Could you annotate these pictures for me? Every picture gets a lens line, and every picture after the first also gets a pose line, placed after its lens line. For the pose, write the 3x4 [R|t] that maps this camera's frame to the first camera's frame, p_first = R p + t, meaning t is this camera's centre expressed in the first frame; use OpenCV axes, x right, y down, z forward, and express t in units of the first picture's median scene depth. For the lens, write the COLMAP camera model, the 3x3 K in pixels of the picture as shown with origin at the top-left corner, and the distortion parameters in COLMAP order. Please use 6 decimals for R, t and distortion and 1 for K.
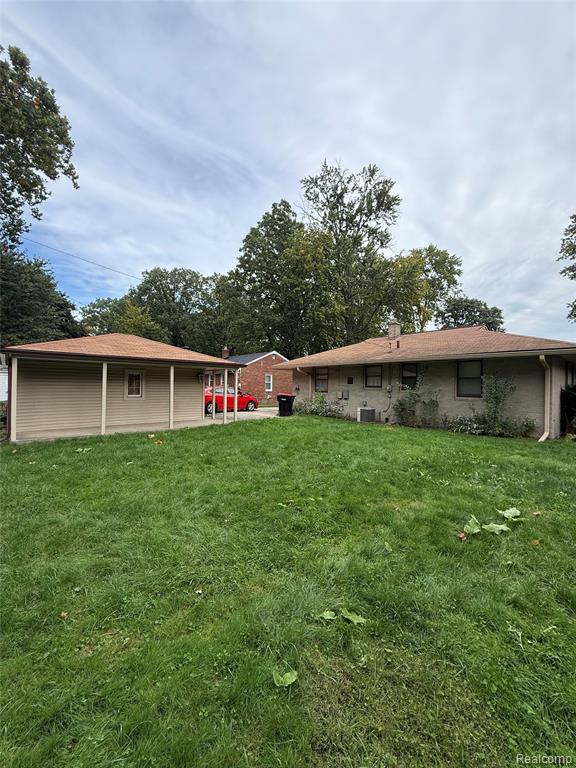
lens RADIAL K [[304.9, 0, 288.0], [0, 304.9, 384.0], [0, 0, 1]] dist [0.001547, 0.000095]
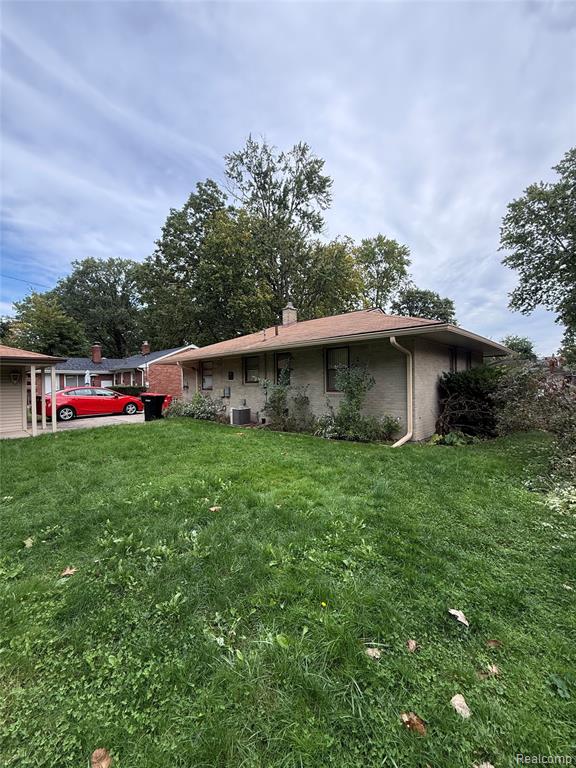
lens RADIAL K [[304.9, 0, 288.0], [0, 304.9, 384.0], [0, 0, 1]] dist [0.001547, 0.000095]
pose [[0.996178, -0.030859, 0.081711, 0.134027], [0.029690, 0.999439, 0.015474, 0.001922], [-0.082143, -0.012989, 0.996536, 0.065814]]
